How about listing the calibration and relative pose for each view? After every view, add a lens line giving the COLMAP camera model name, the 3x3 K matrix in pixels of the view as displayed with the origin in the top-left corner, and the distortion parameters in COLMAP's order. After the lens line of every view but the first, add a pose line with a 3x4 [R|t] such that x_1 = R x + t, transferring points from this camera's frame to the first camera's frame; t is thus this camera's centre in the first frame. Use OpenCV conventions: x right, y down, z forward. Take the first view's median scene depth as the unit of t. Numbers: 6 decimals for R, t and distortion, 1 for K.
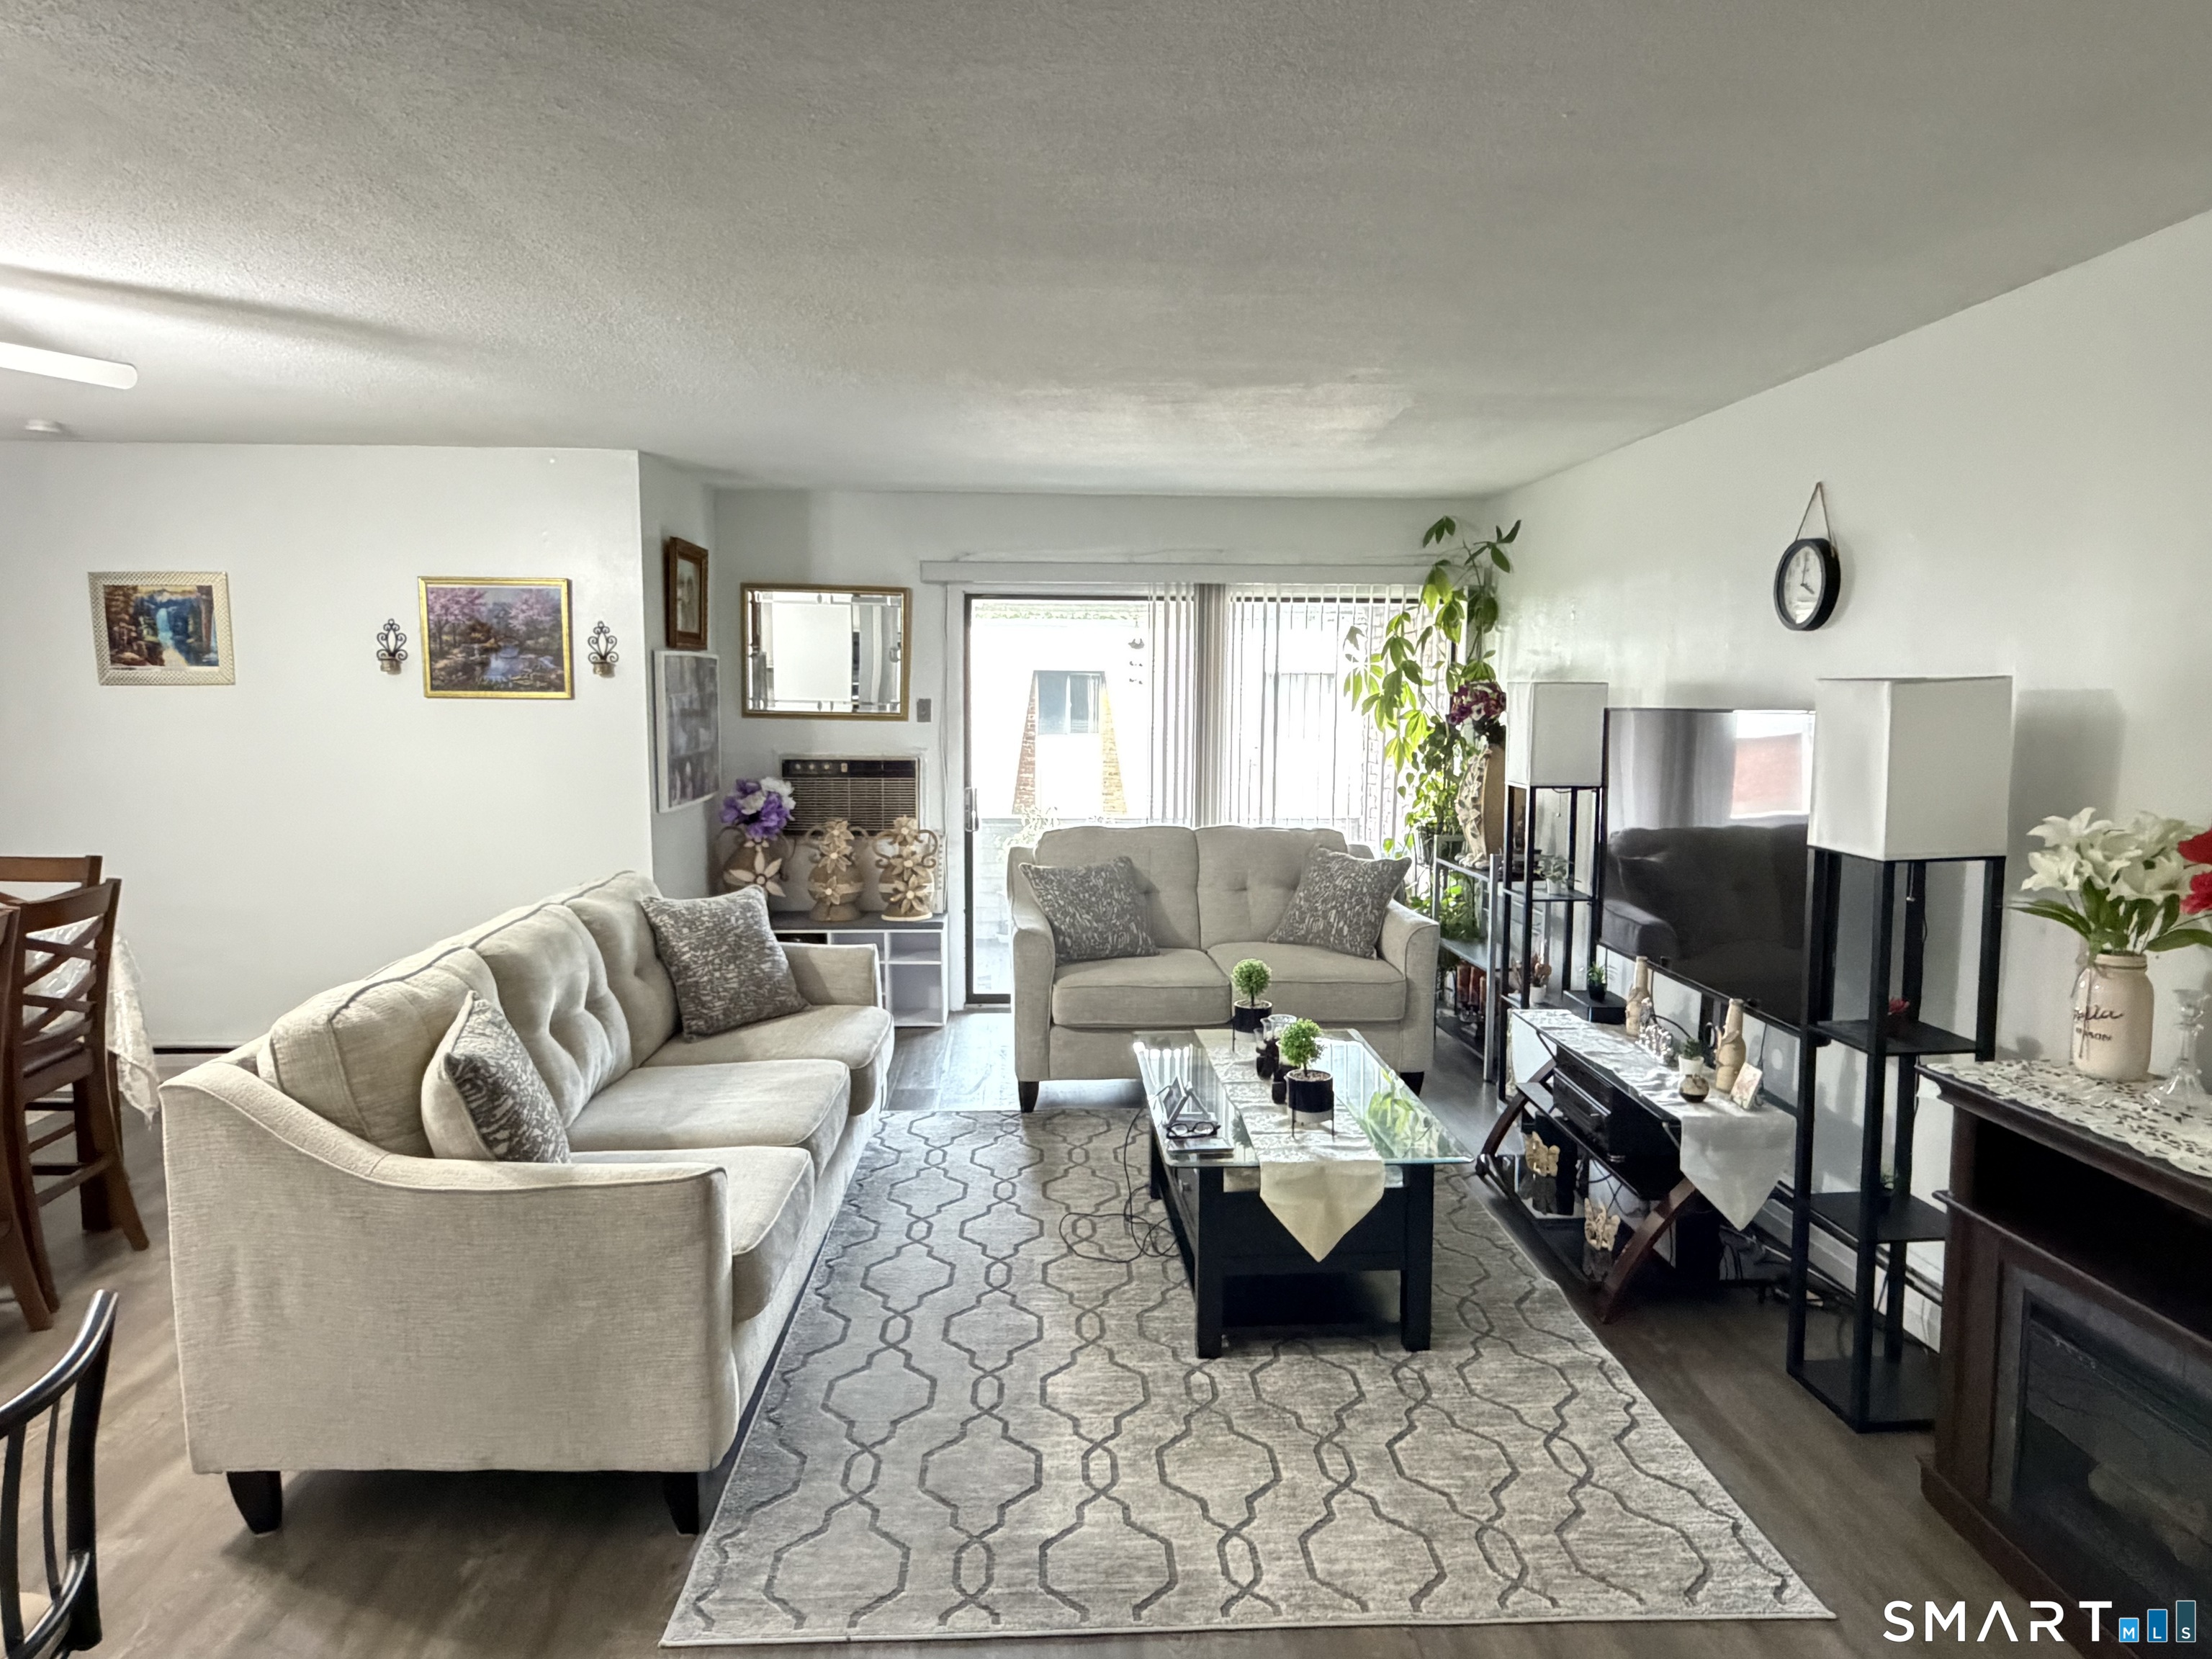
lens RADIAL K [[1356.9, 0, 1099.5], [0, 1356.9, 827.6], [0, 0, 1]] dist [0.000305, -0.000080]
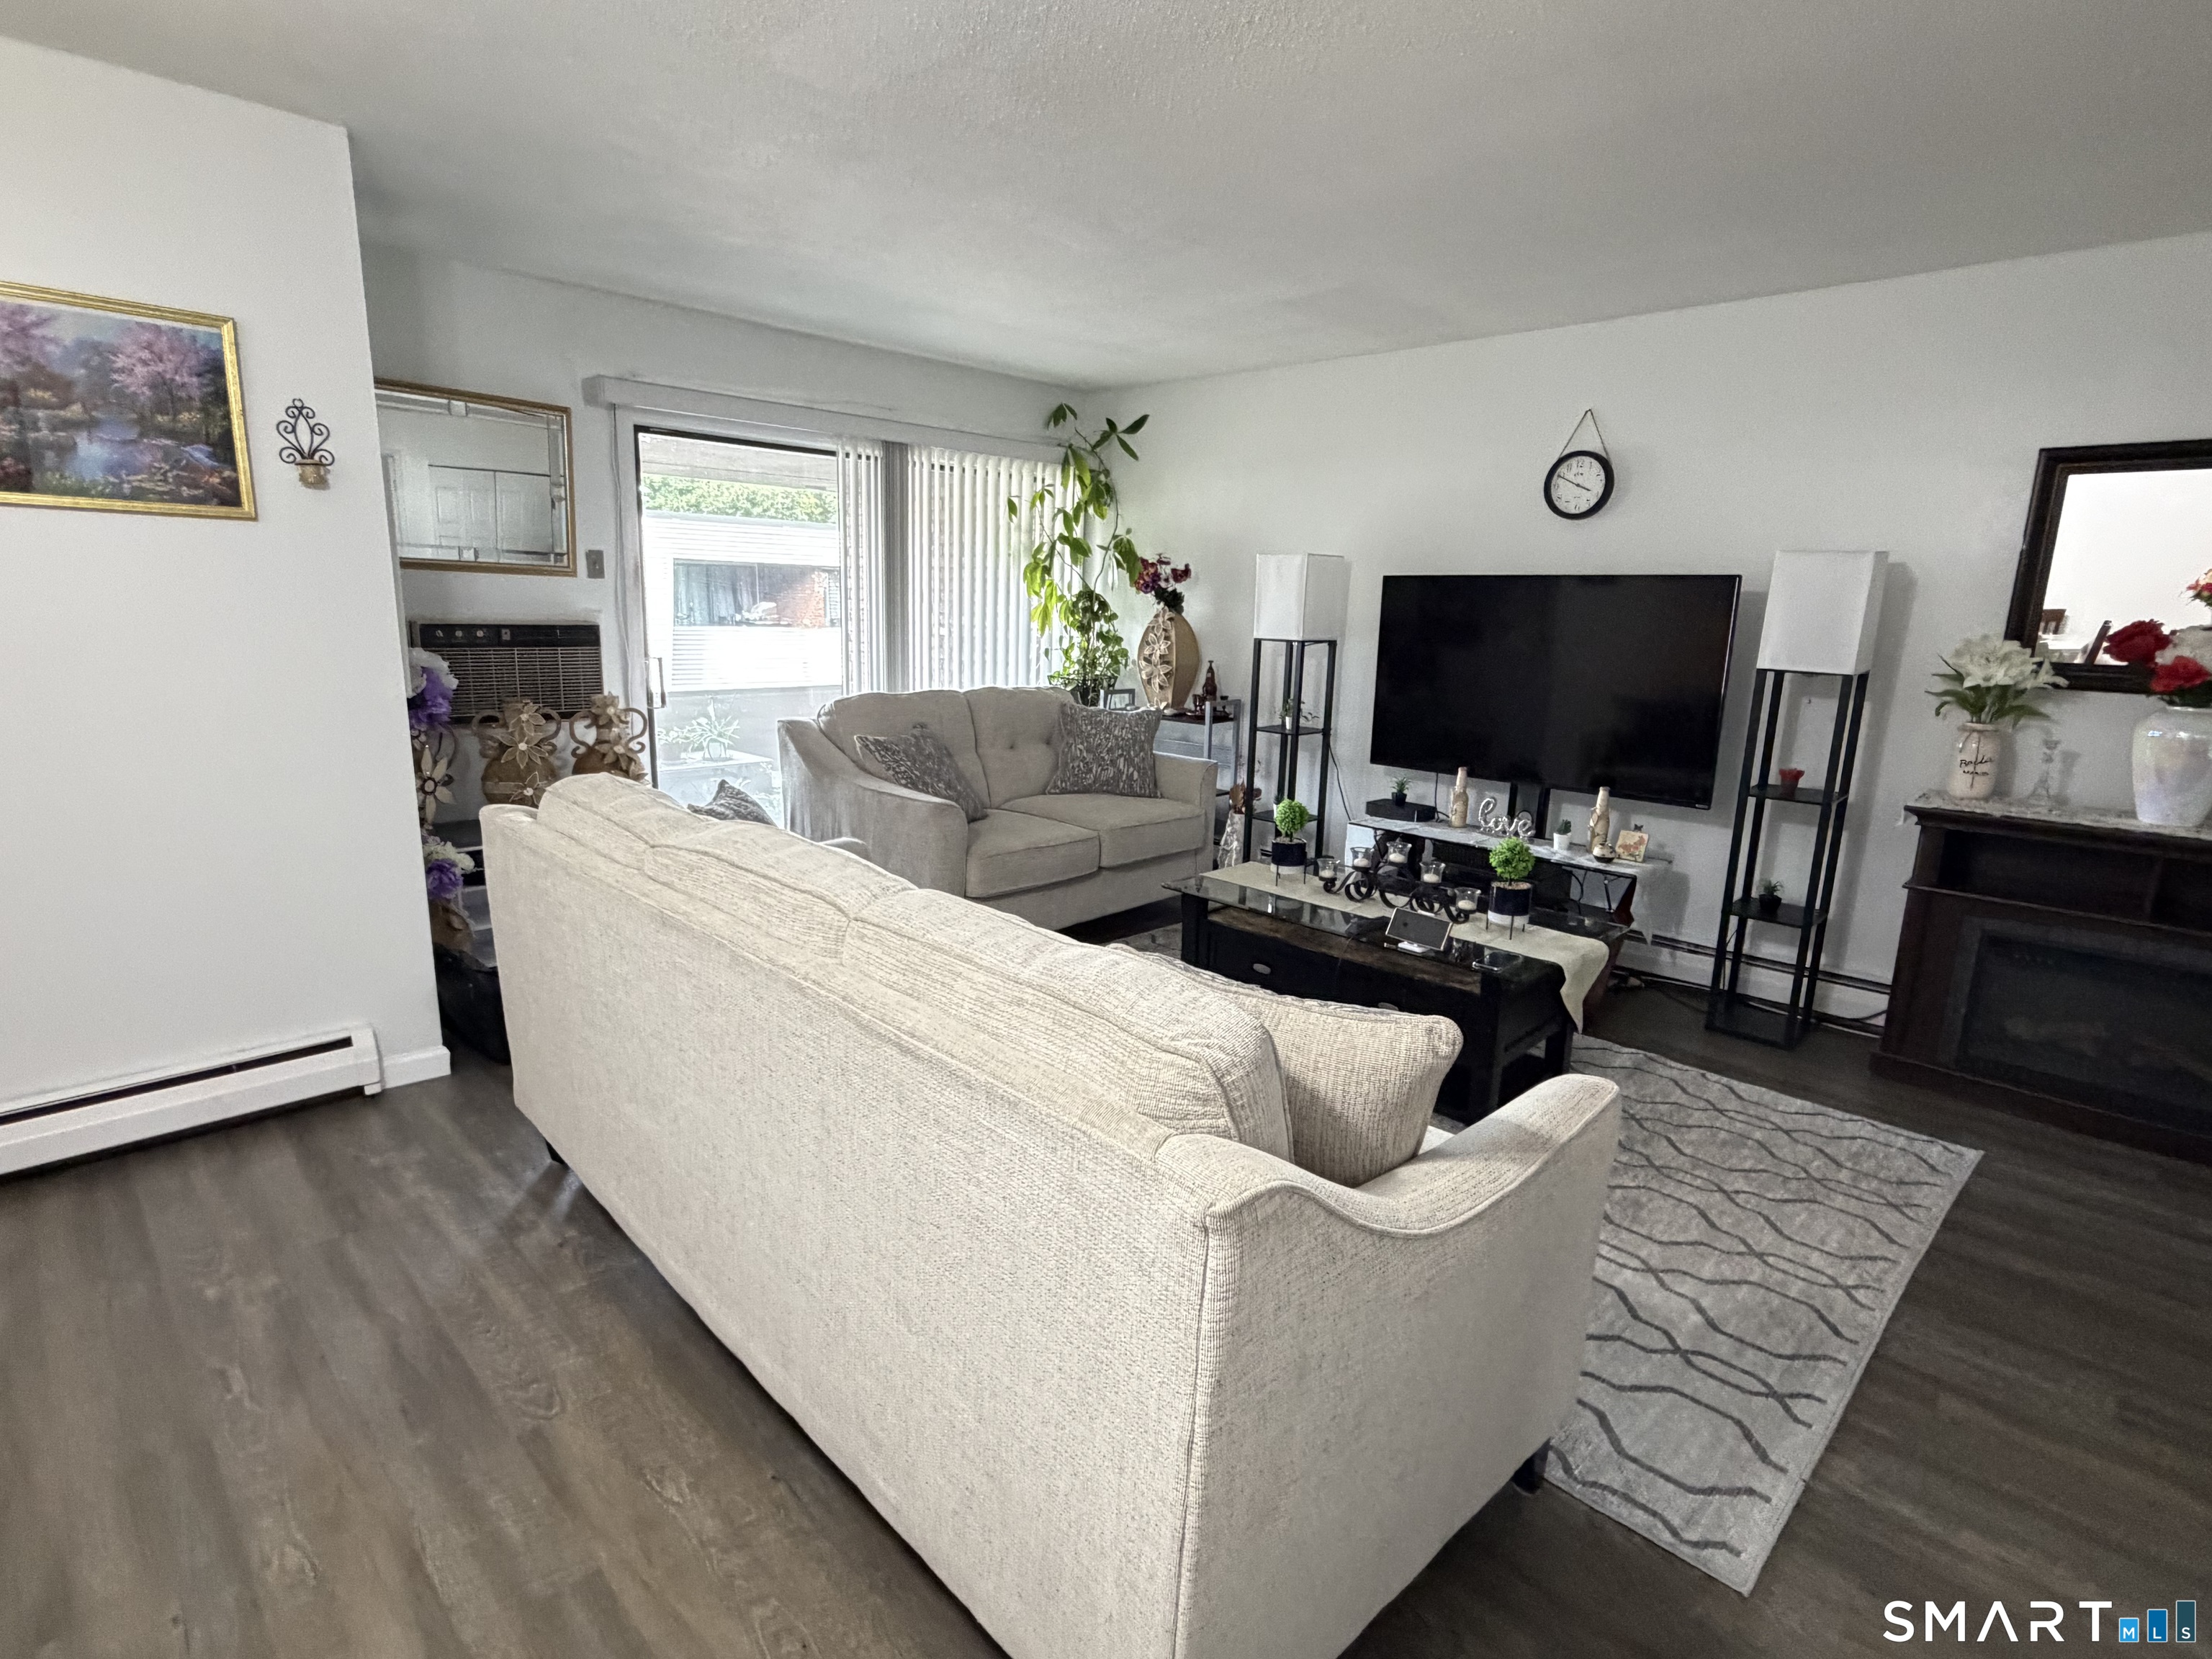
lens RADIAL K [[1121.0, 0, 1107.1], [0, 1121.0, 825.8], [0, 0, 1]] dist [0.003127, -0.003014]
pose [[0.735840, -0.120192, 0.666403, -0.448548], [0.044639, 0.990591, 0.129371, -0.003386], [-0.675682, -0.065449, 0.734282, 0.330067]]
